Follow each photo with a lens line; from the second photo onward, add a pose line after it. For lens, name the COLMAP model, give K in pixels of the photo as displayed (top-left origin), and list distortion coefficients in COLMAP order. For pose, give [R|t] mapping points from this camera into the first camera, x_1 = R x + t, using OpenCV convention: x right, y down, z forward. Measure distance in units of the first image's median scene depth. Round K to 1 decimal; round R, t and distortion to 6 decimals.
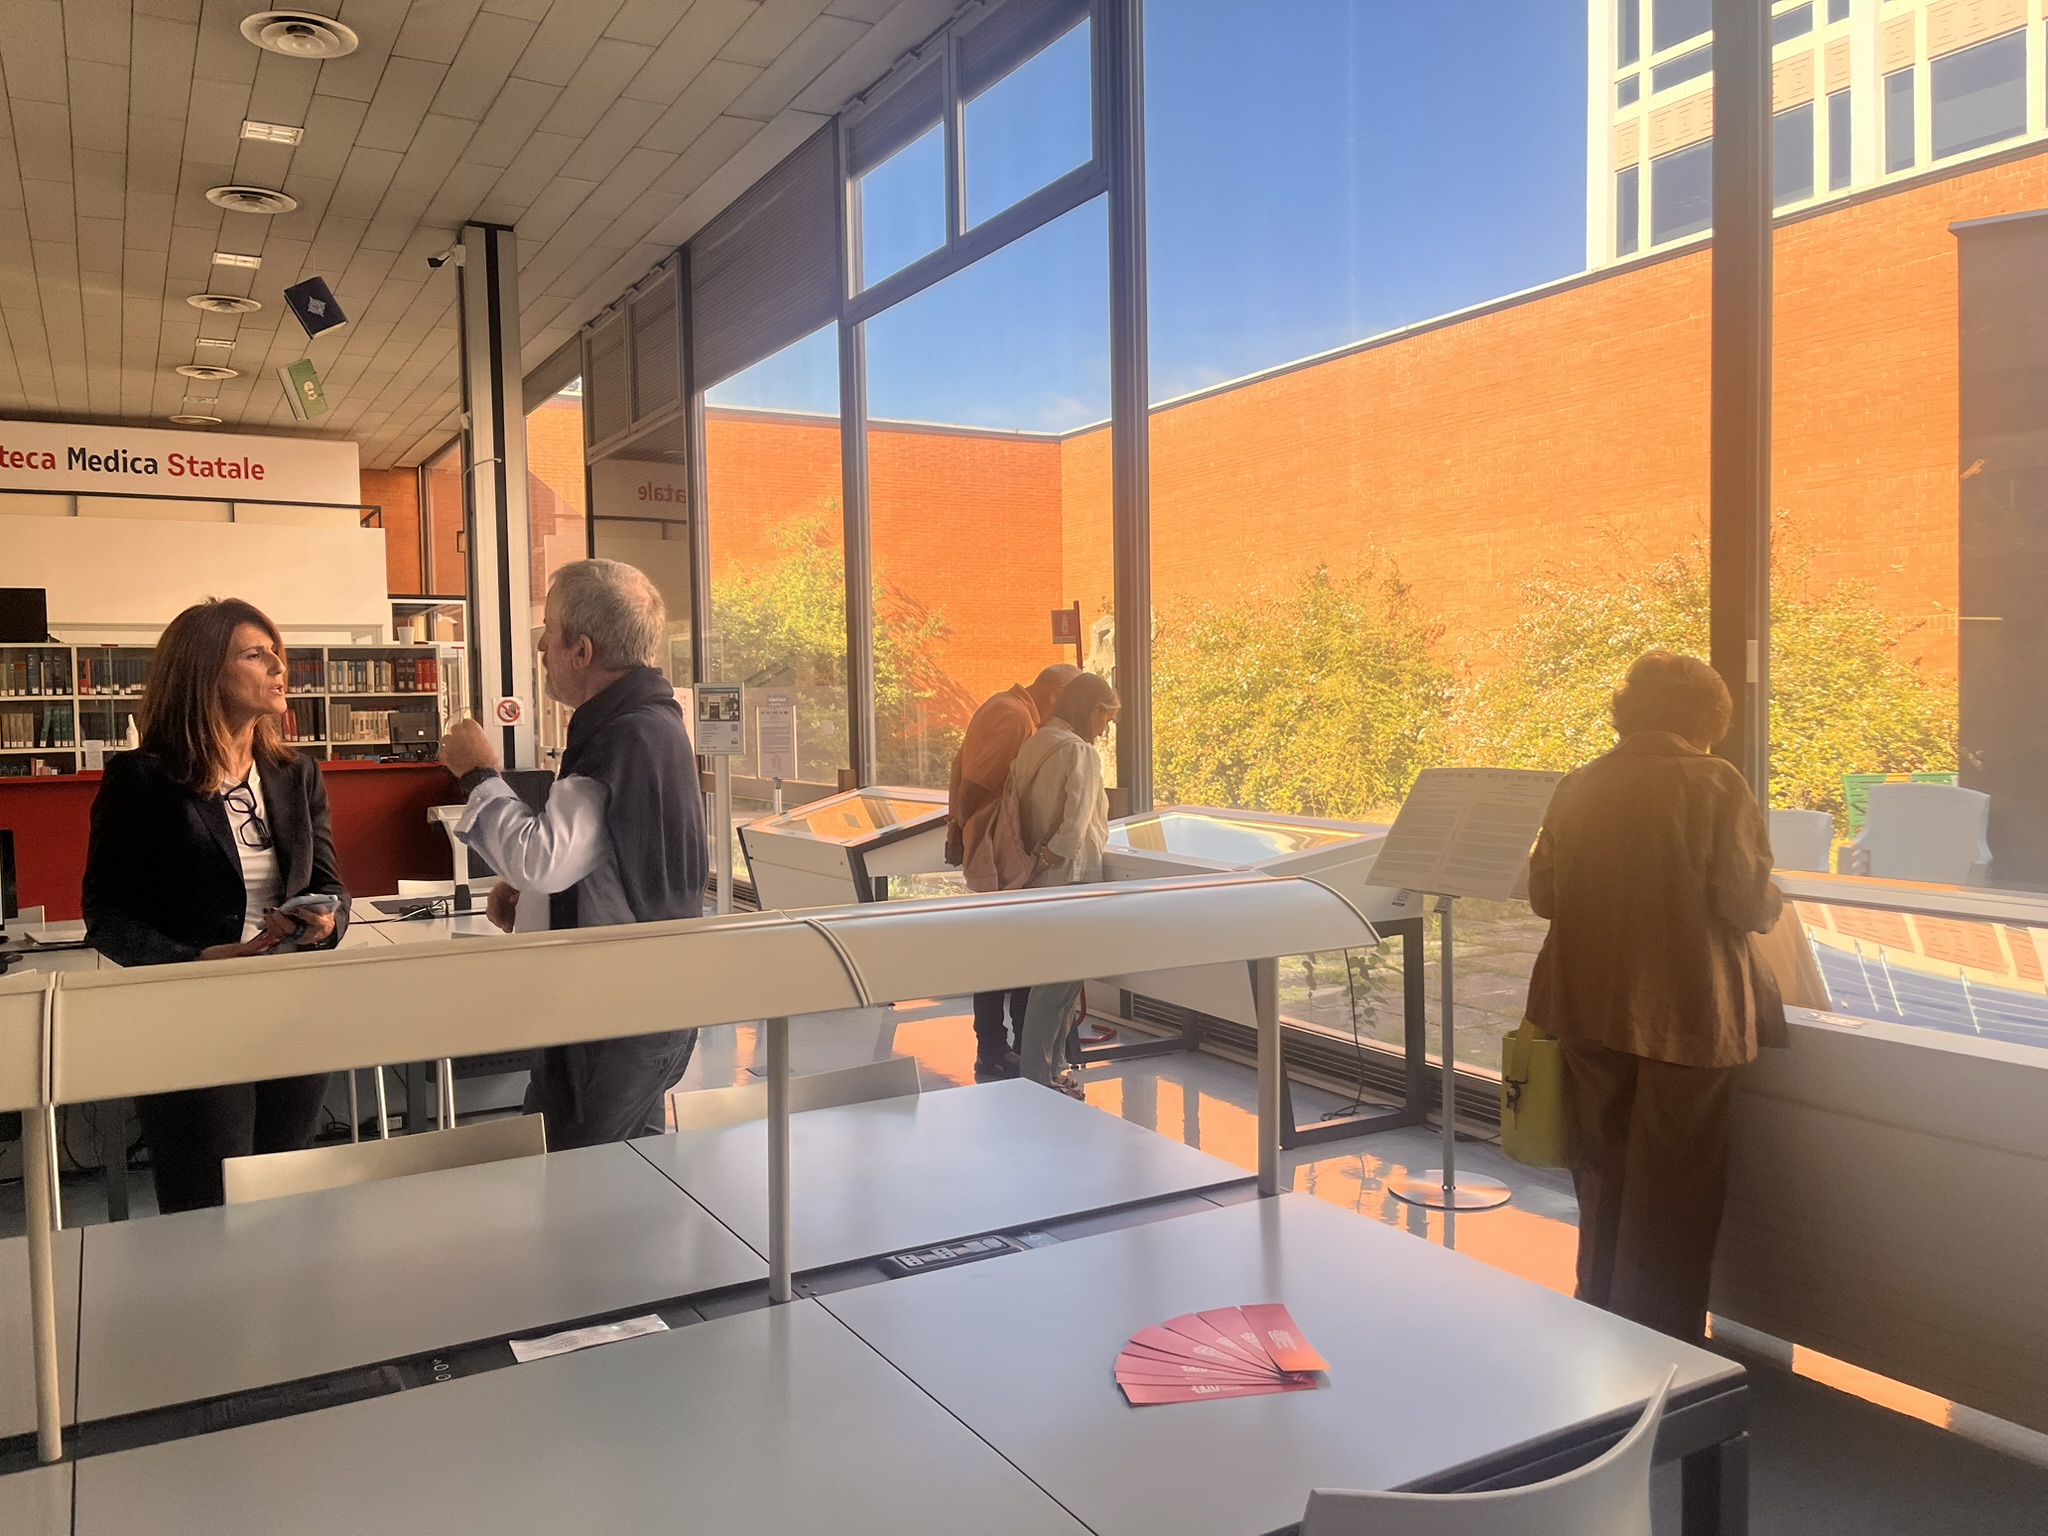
lens RADIAL K [[1578.2, 0, 1024.2], [0, 1578.2, 757.5], [0, 0, 1]] dist [0.068748, -0.060551]
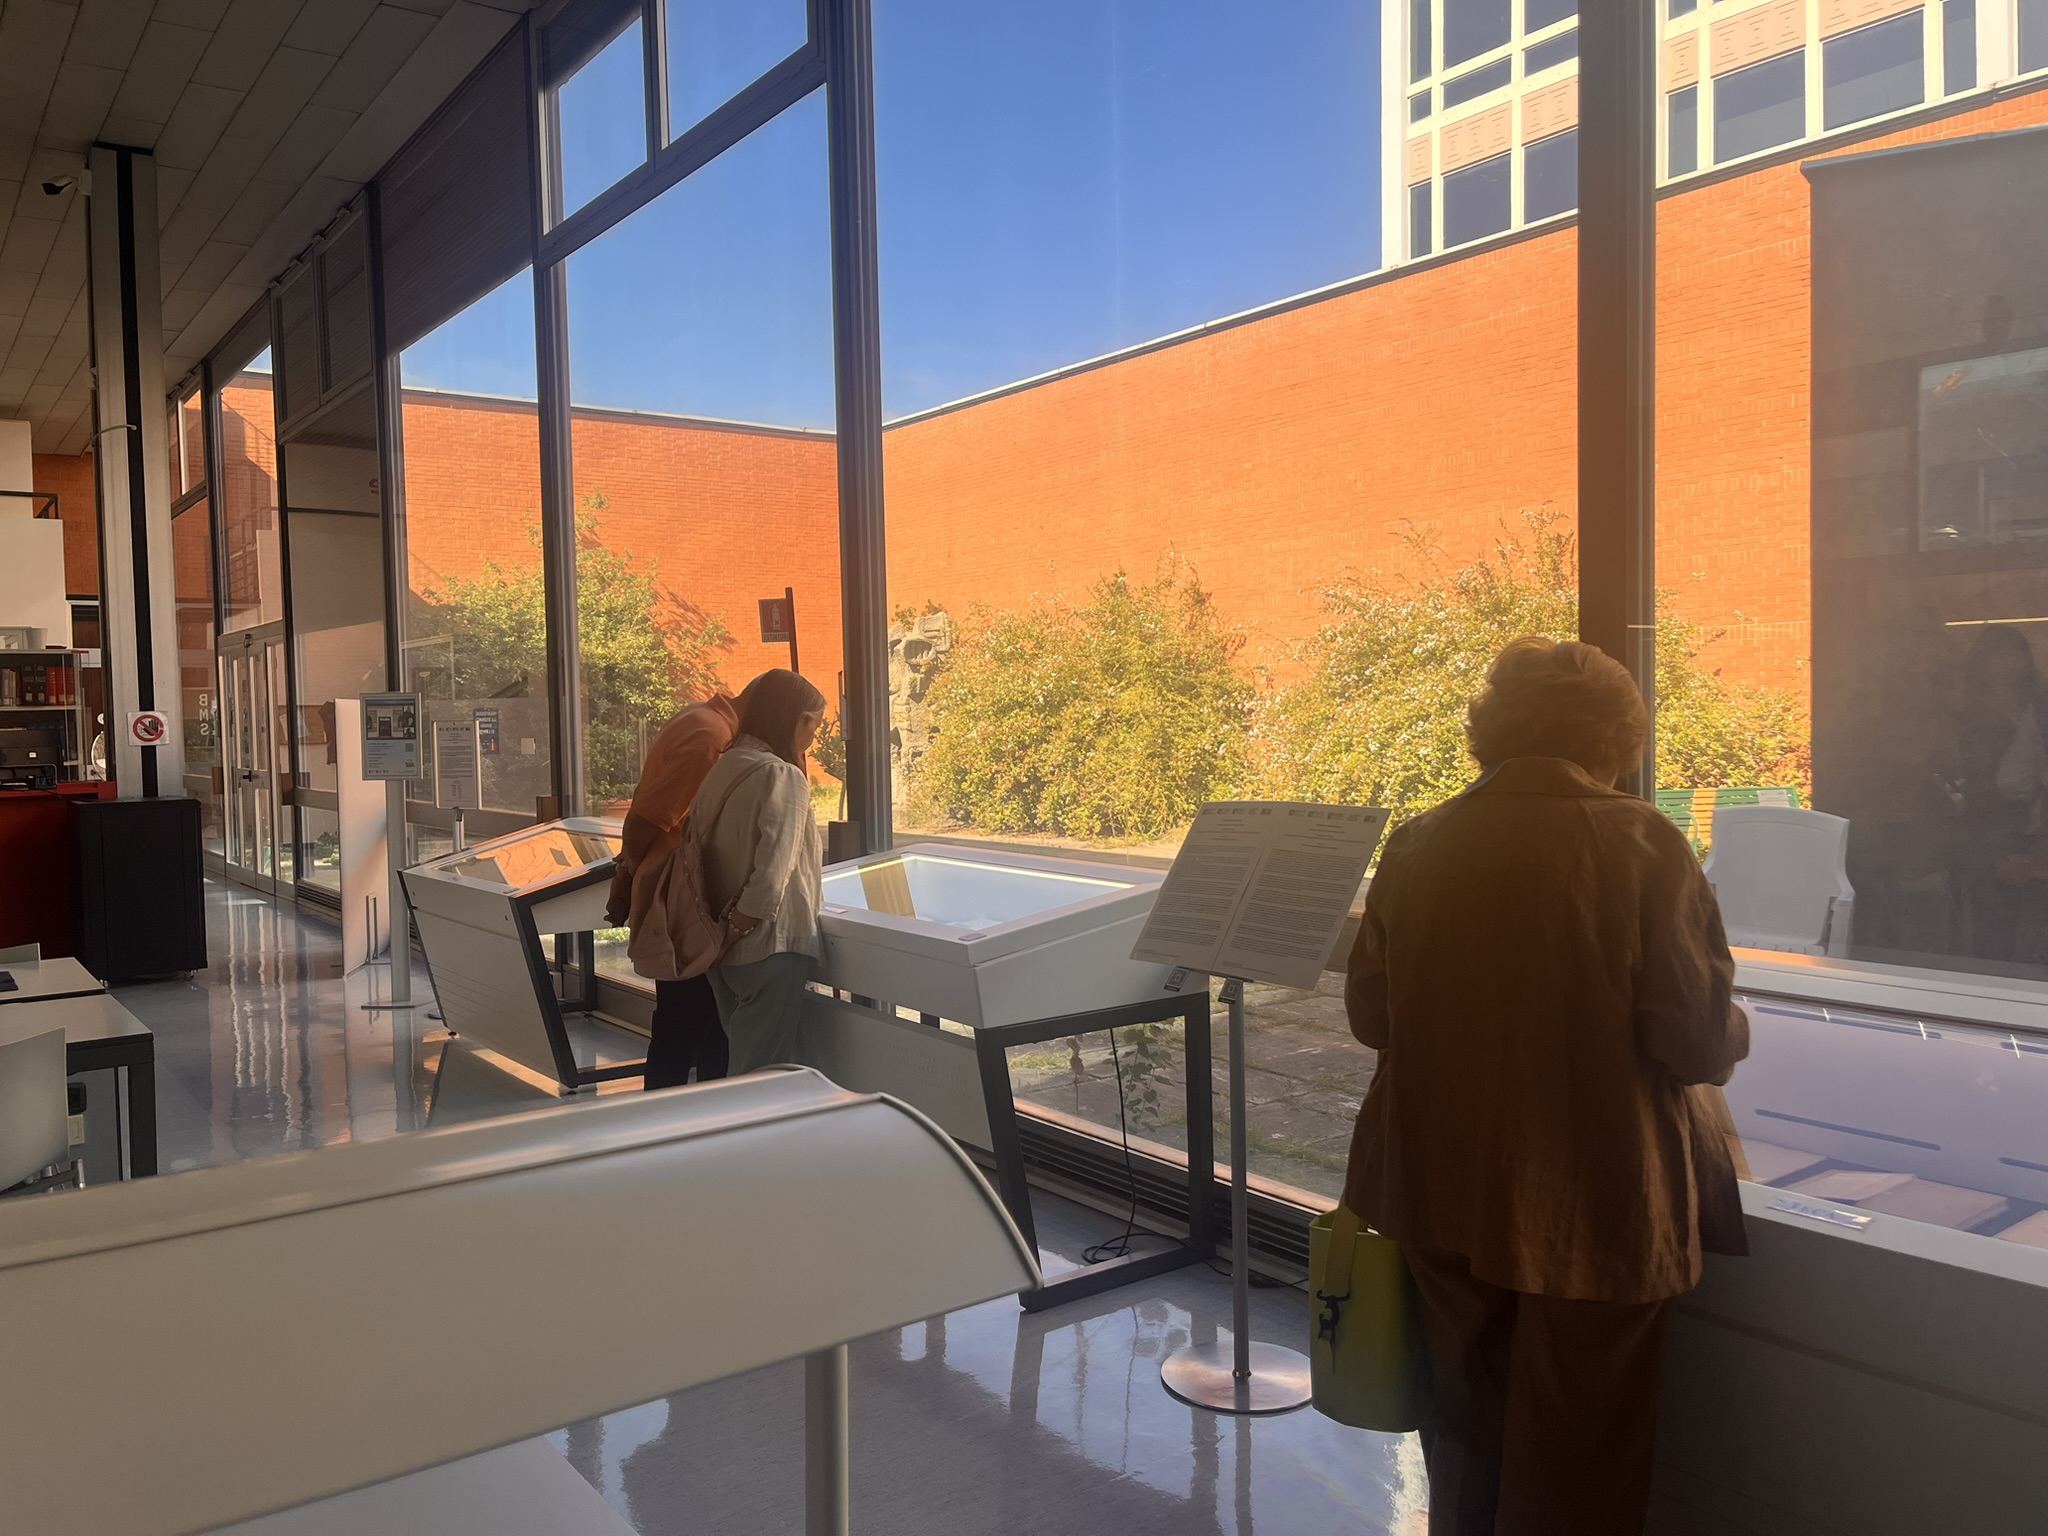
lens RADIAL K [[1578.2, 0, 1016.1], [0, 1578.2, 757.8], [0, 0, 1]] dist [0.068748, -0.060551]
pose [[0.993724, -0.005206, 0.111737, 0.032236], [0.006201, 0.999944, -0.008557, -0.003378], [-0.111686, 0.009196, 0.993701, 0.107853]]
